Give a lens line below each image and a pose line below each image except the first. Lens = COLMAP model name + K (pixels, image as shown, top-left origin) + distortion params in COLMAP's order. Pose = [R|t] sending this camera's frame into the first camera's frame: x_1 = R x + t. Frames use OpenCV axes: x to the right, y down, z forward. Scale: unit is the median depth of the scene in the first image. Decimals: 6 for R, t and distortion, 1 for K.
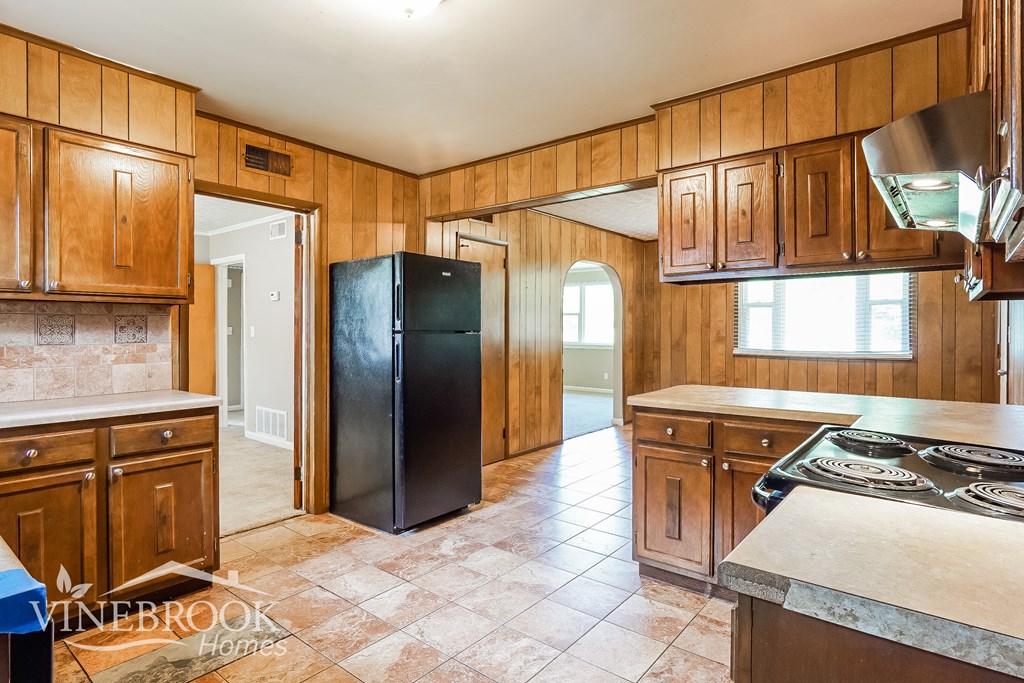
lens RADIAL K [[537.6, 0, 510.7], [0, 537.6, 333.7], [0, 0, 1]] dist [-0.006989, 0.002911]
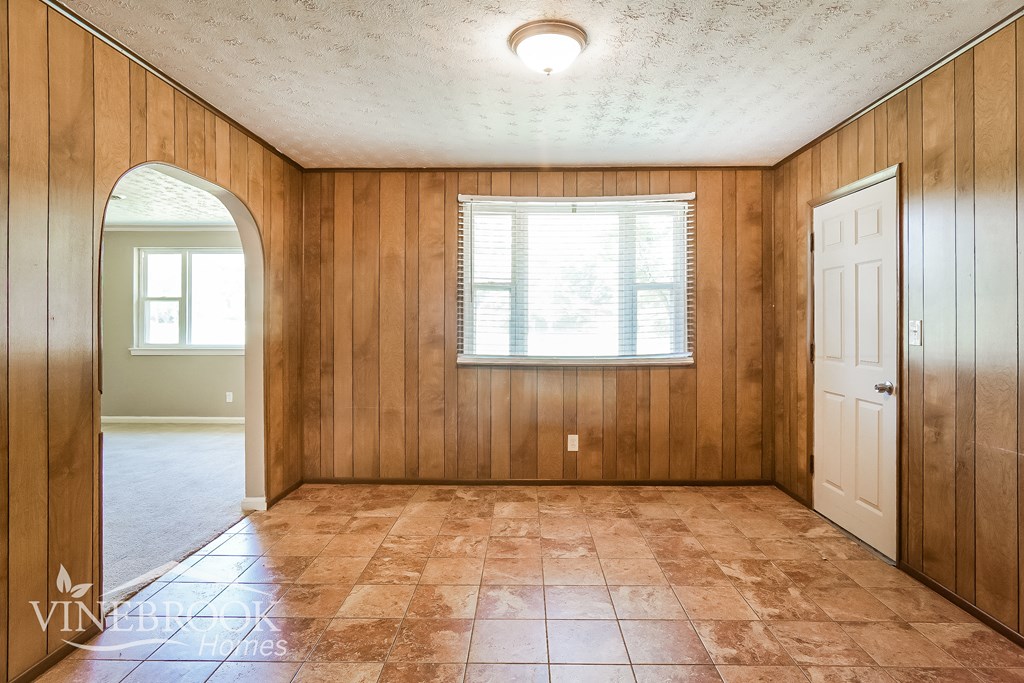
lens RADIAL K [[537.6, 0, 517.7], [0, 537.6, 322.1], [0, 0, 1]] dist [-0.006989, 0.002911]
pose [[0.787226, -0.000107, 0.616664, 0.083414], [0.007677, 0.999924, -0.009627, -0.003723], [-0.616617, 0.012313, 0.787167, 0.452050]]
